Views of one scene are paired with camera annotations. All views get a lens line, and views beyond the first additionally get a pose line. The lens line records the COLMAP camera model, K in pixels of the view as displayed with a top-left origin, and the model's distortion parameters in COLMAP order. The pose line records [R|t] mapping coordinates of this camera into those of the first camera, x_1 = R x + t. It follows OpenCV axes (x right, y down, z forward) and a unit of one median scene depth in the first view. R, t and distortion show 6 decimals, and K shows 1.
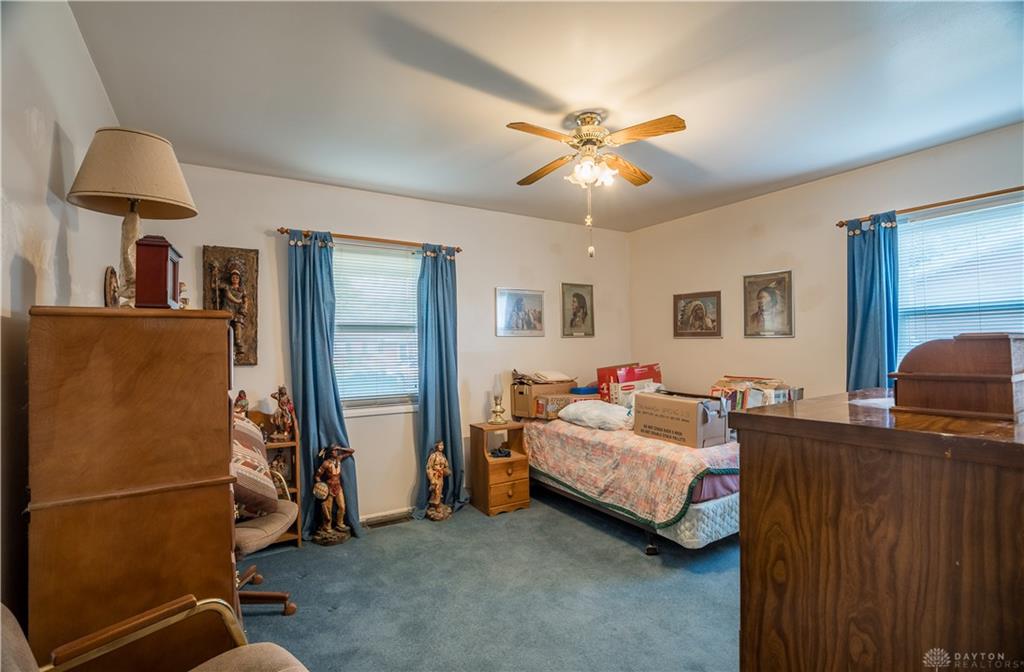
lens RADIAL K [[489.8, 0, 512.1], [0, 489.8, 338.8], [0, 0, 1]] dist [-0.023886, -0.000194]
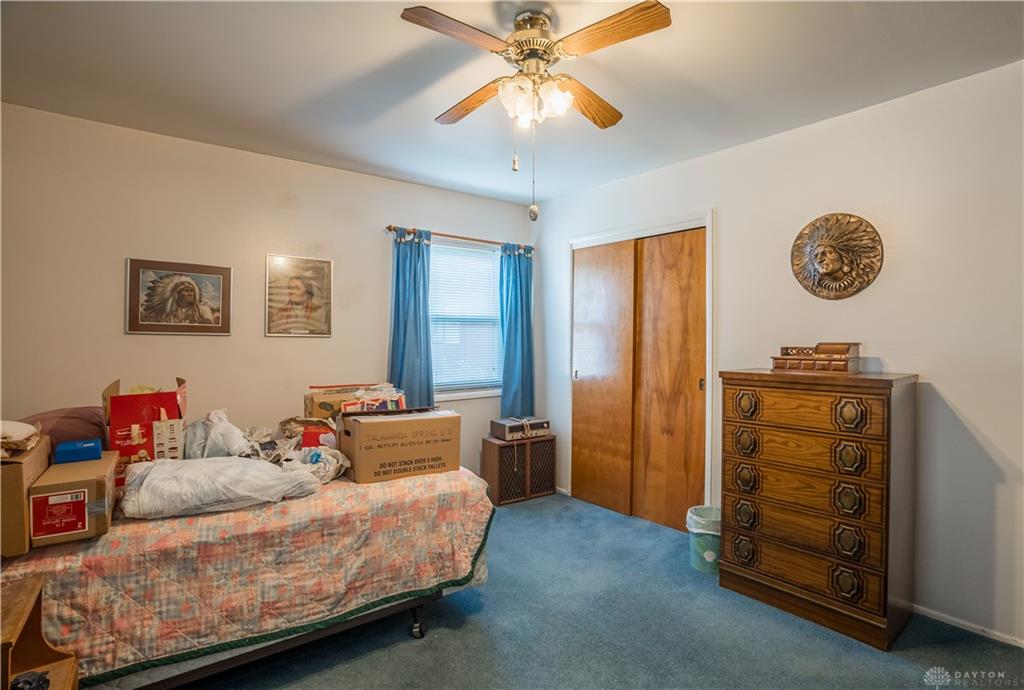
lens RADIAL K [[517.2, 0, 510.0], [0, 517.2, 347.3], [0, 0, 1]] dist [-0.018013, 0.000860]
pose [[-0.098032, -0.004805, 0.995172, -0.410901], [-0.015274, 0.999878, 0.003323, 0.007895], [-0.995066, -0.014875, -0.098093, 0.798138]]
